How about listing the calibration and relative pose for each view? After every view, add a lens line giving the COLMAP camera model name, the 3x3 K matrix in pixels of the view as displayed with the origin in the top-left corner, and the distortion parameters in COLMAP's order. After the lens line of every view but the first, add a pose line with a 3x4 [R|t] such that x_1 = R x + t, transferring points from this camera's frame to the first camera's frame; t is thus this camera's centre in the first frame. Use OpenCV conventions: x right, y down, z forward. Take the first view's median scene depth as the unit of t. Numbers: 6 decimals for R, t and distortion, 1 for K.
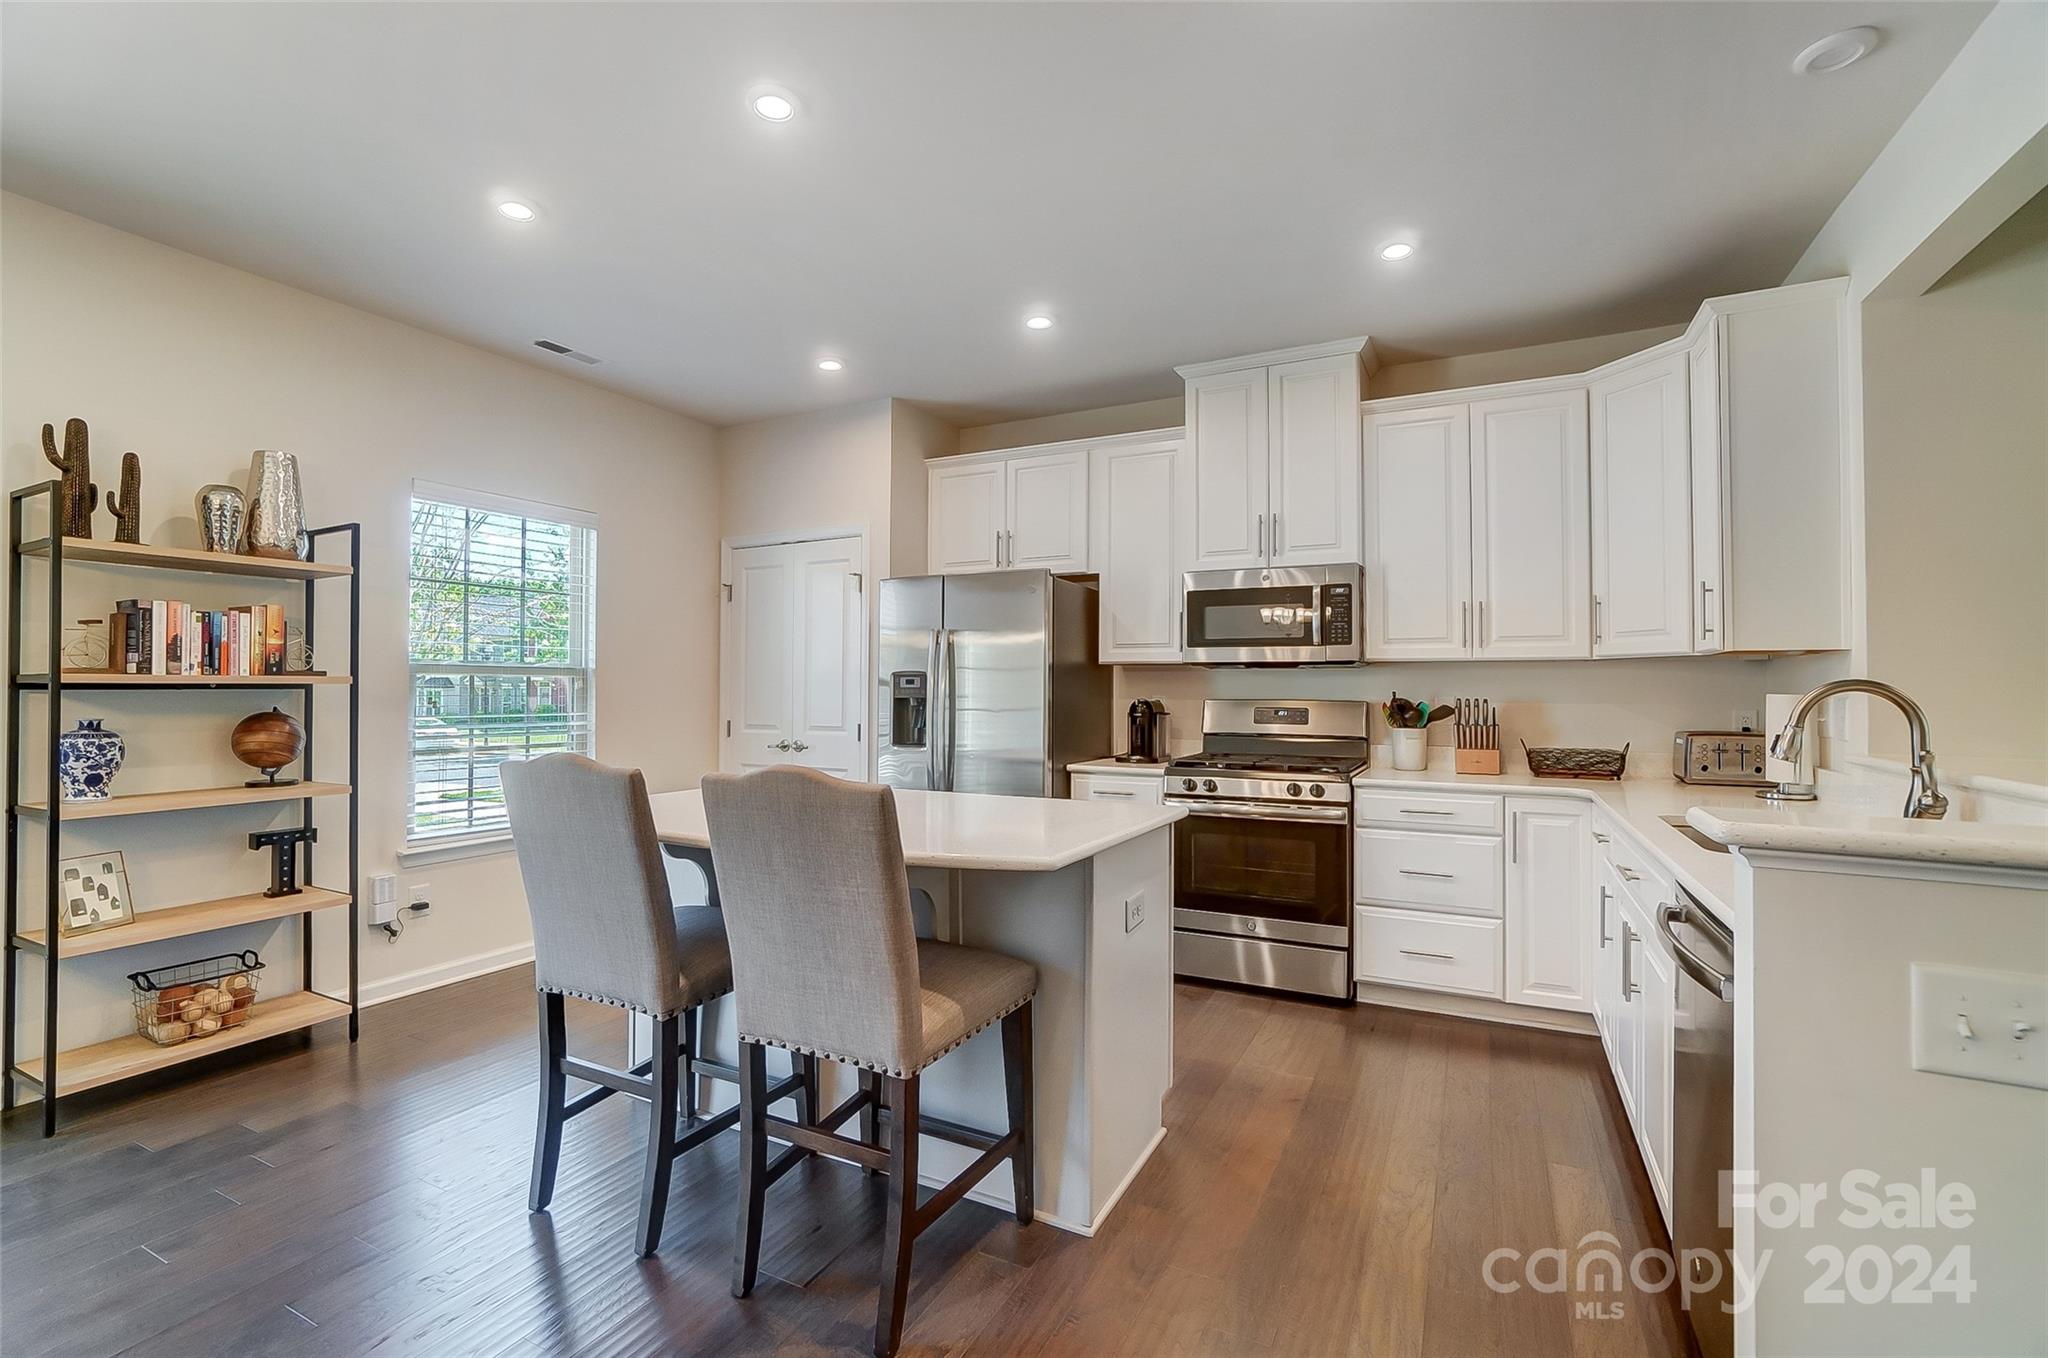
lens RADIAL K [[910.2, 0, 1014.6], [0, 910.2, 675.4], [0, 0, 1]] dist [-0.037924, 0.020534]
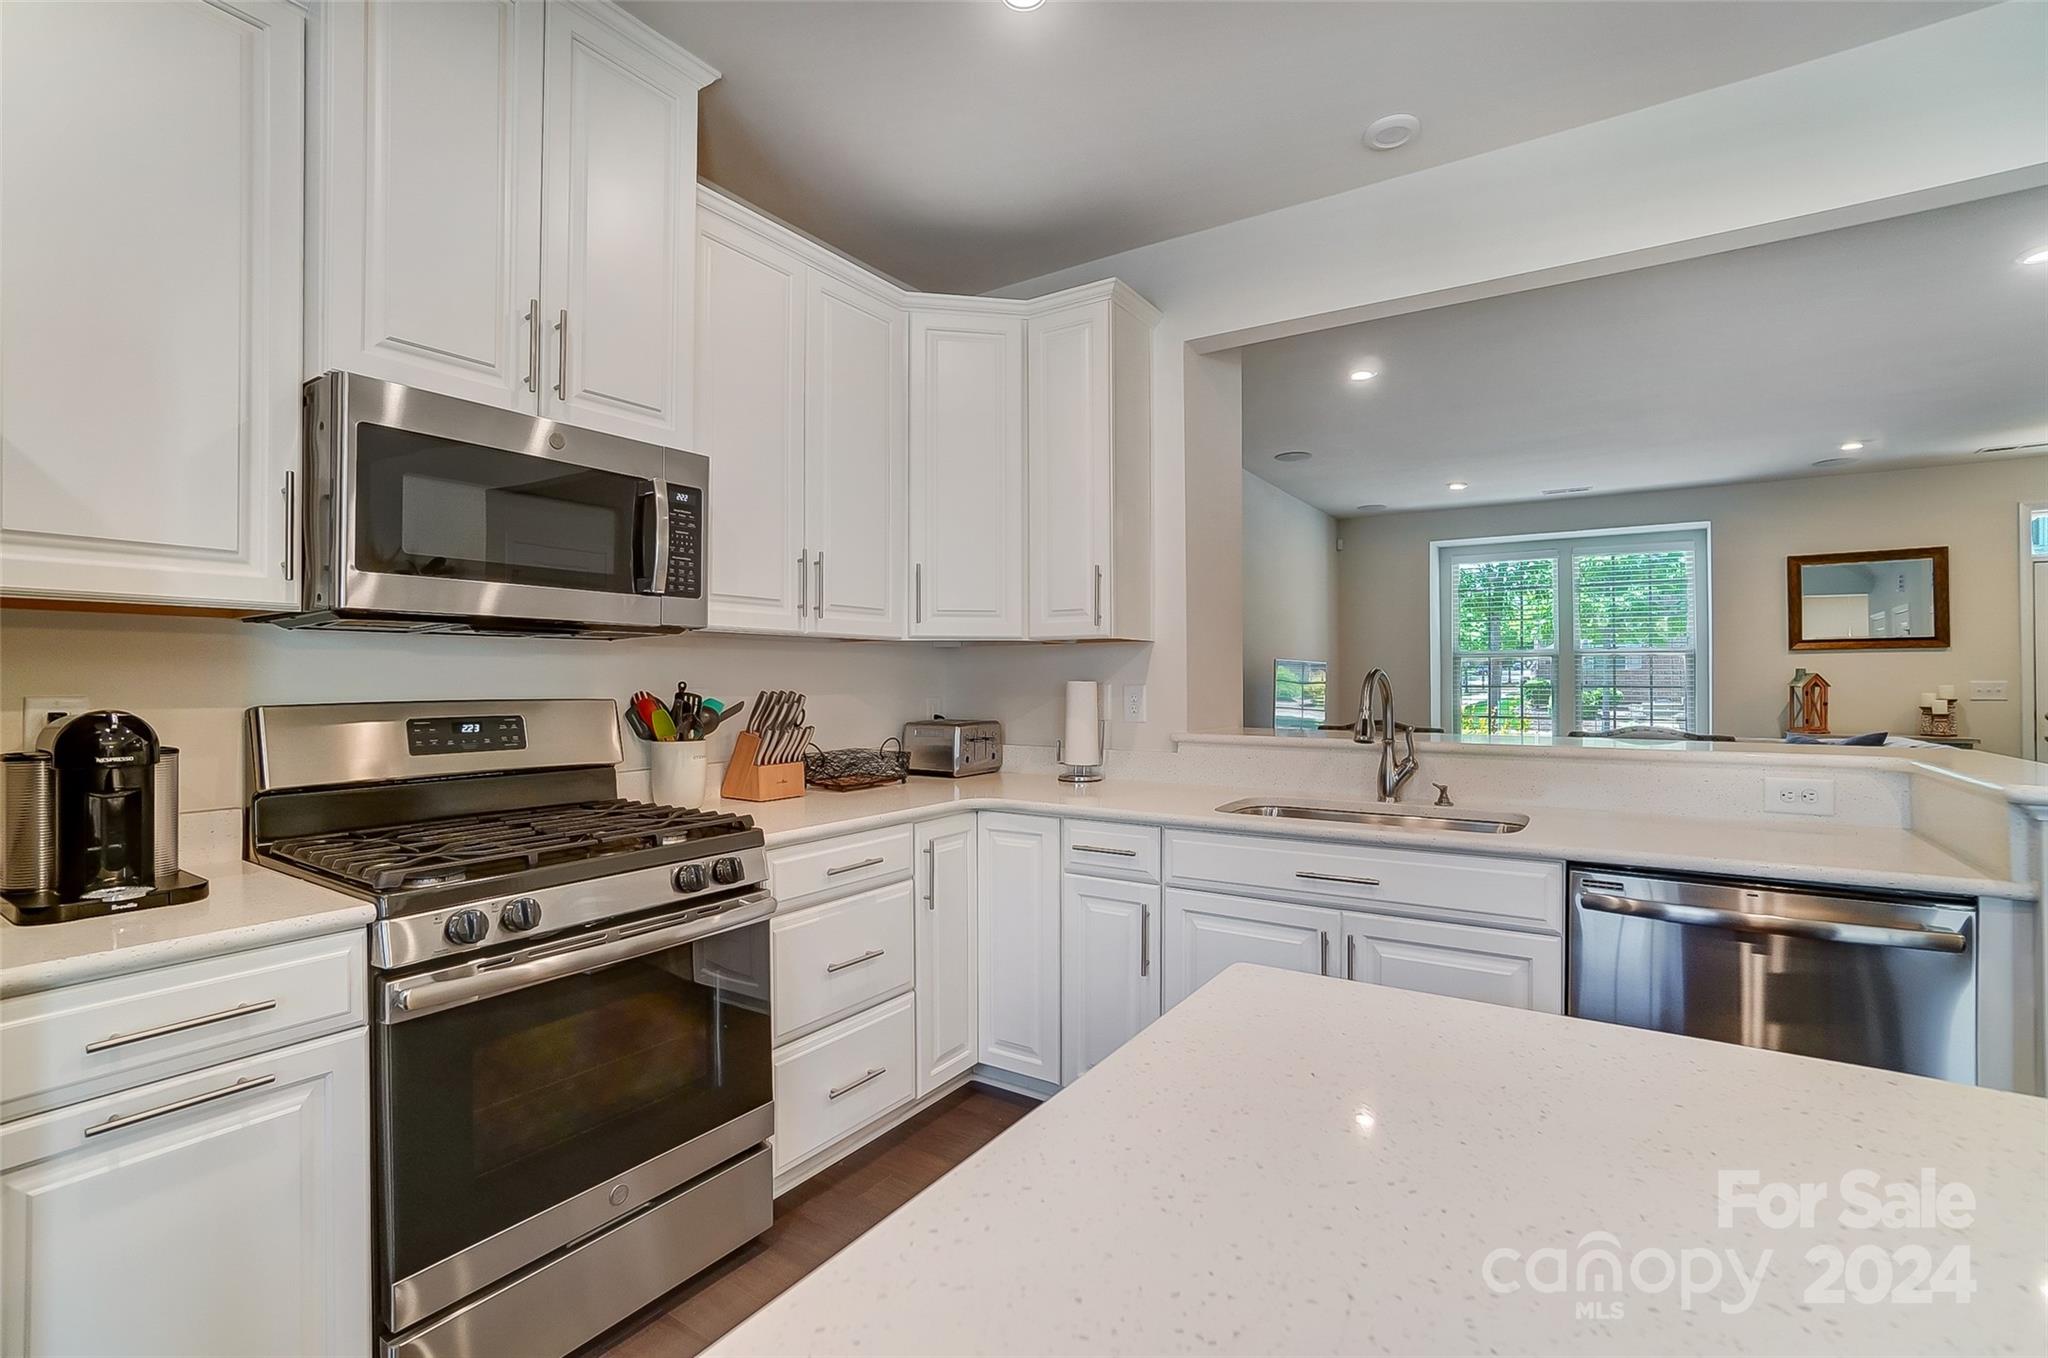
lens RADIAL K [[916.9, 0, 1011.0], [0, 916.9, 683.8], [0, 0, 1]] dist [-0.039297, 0.017448]
pose [[0.110277, -0.010988, 0.993840, -0.174895], [-0.013437, 0.999831, 0.012545, 0.009569], [-0.993810, -0.014738, 0.110111, 0.789222]]
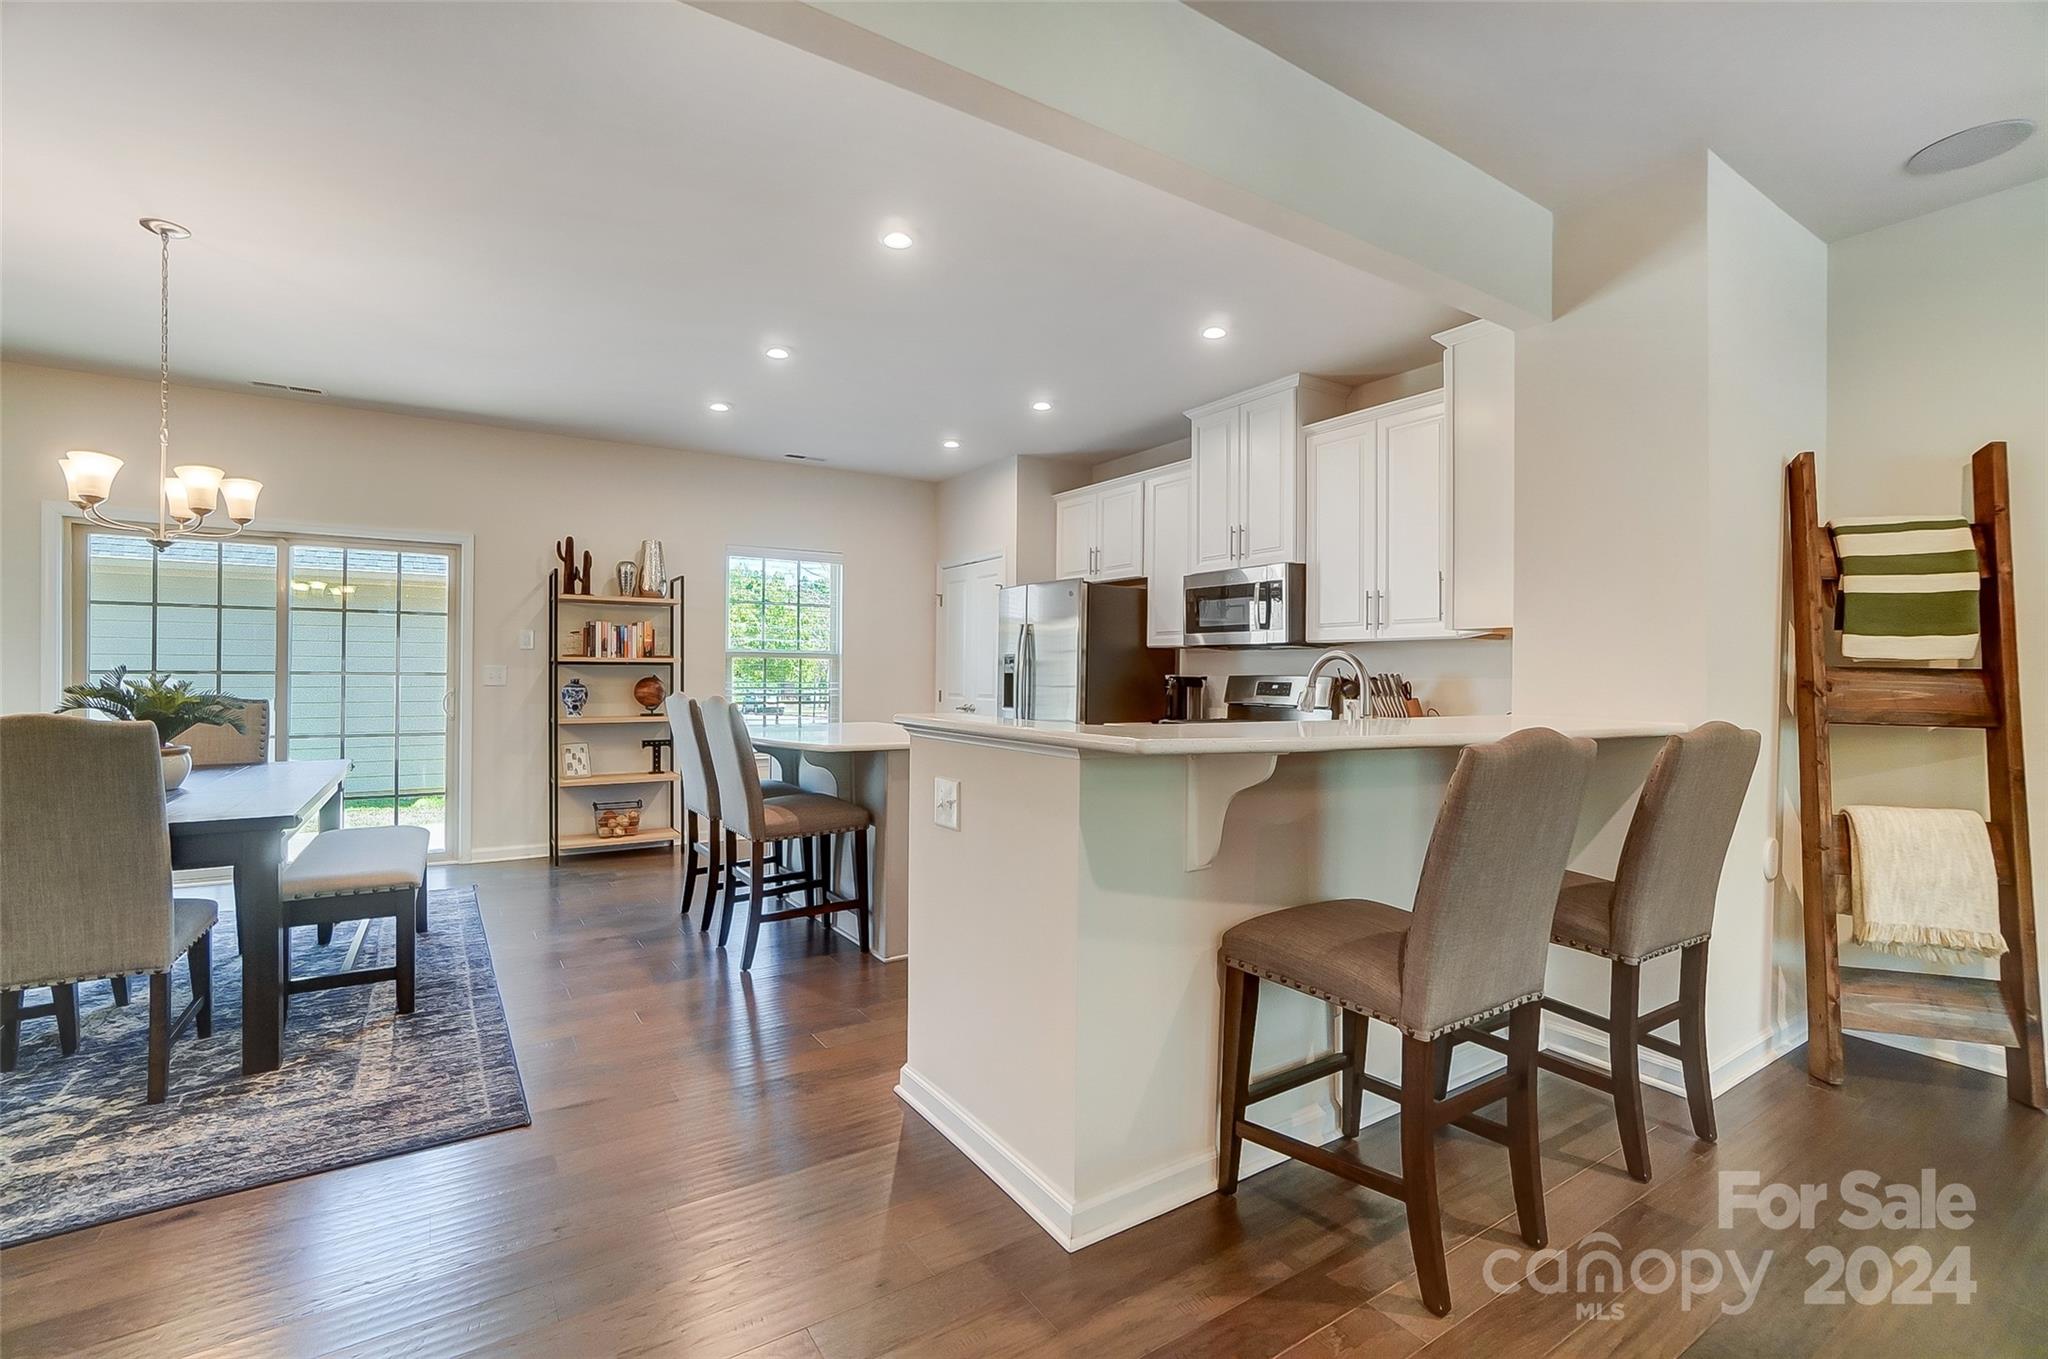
lens RADIAL K [[906.6, 0, 1013.5], [0, 906.6, 674.8], [0, 0, 1]] dist [-0.036864, 0.016252]
pose [[0.869885, 0.003615, -0.493242, 0.695824], [0.002243, 0.999934, 0.011284, 0.013785], [0.493250, -0.010922, 0.869819, -0.255313]]
